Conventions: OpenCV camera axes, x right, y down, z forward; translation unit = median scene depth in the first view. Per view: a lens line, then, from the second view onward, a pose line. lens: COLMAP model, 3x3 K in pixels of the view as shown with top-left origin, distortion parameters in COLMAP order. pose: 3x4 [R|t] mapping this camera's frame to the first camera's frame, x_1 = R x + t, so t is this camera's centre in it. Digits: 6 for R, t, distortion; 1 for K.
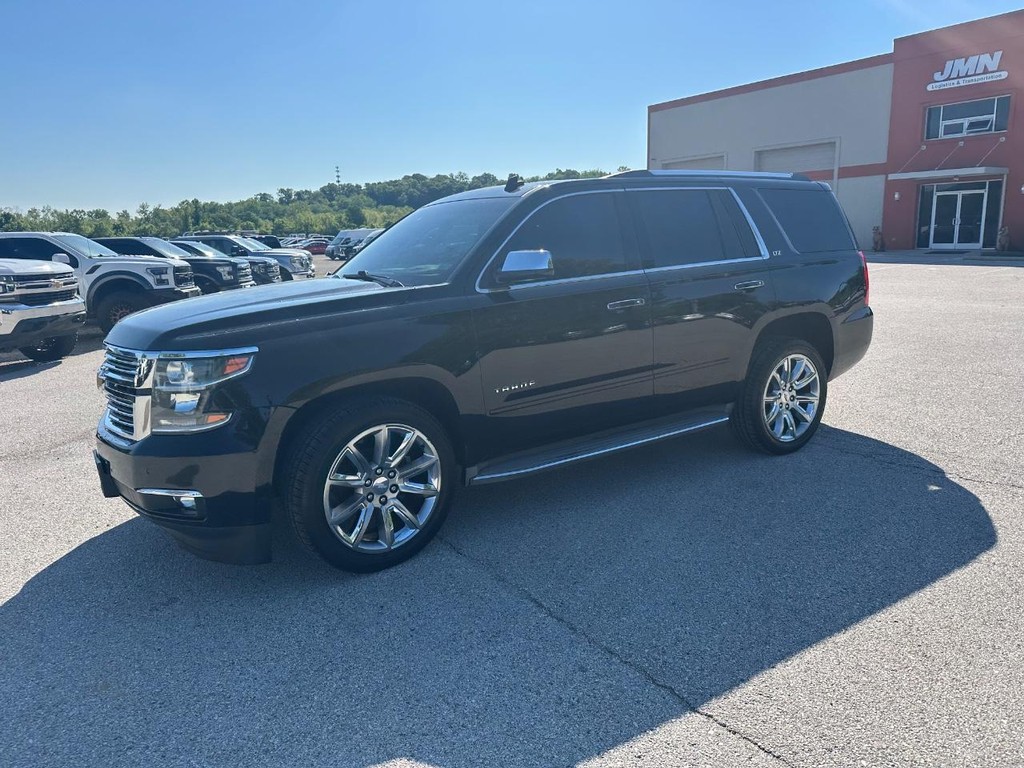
lens RADIAL K [[715.8, 0, 509.6], [0, 715.8, 385.9], [0, 0, 1]] dist [0.041763, -0.047365]
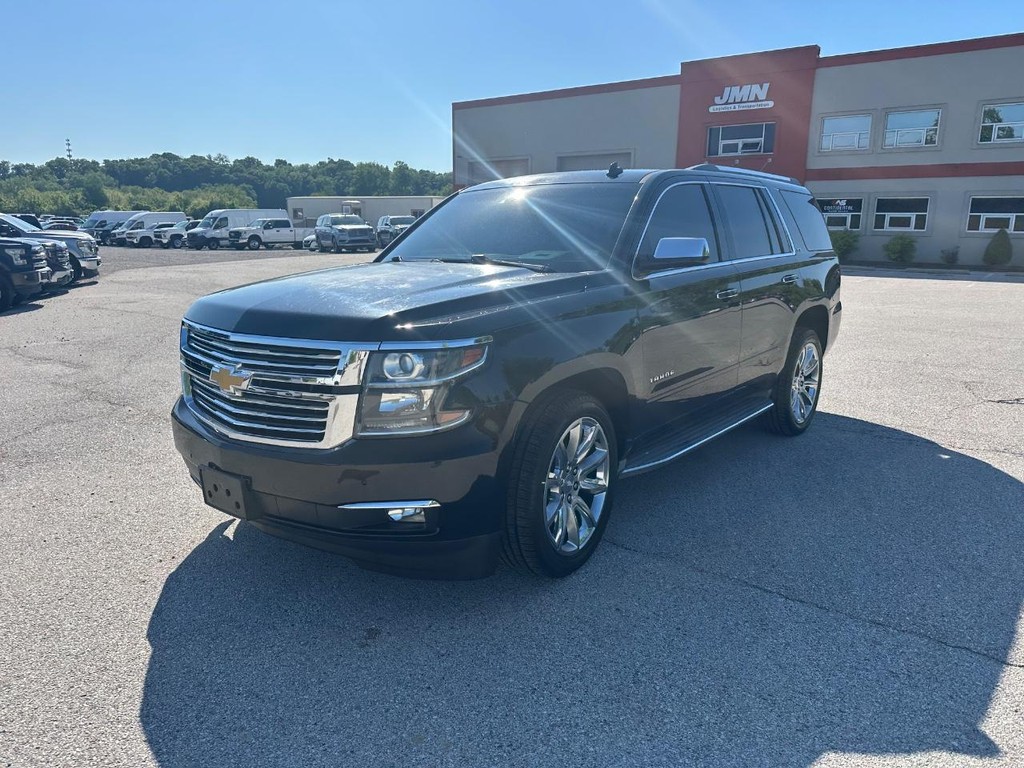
lens RADIAL K [[725.2, 0, 512.0], [0, 725.2, 384.0], [0, 0, 1]] dist [0.056345, -0.078533]
pose [[0.951311, -0.025183, 0.307204, -0.113219], [0.025073, 0.999676, 0.004305, 0.000557], [-0.307213, 0.003607, 0.951634, 0.024046]]
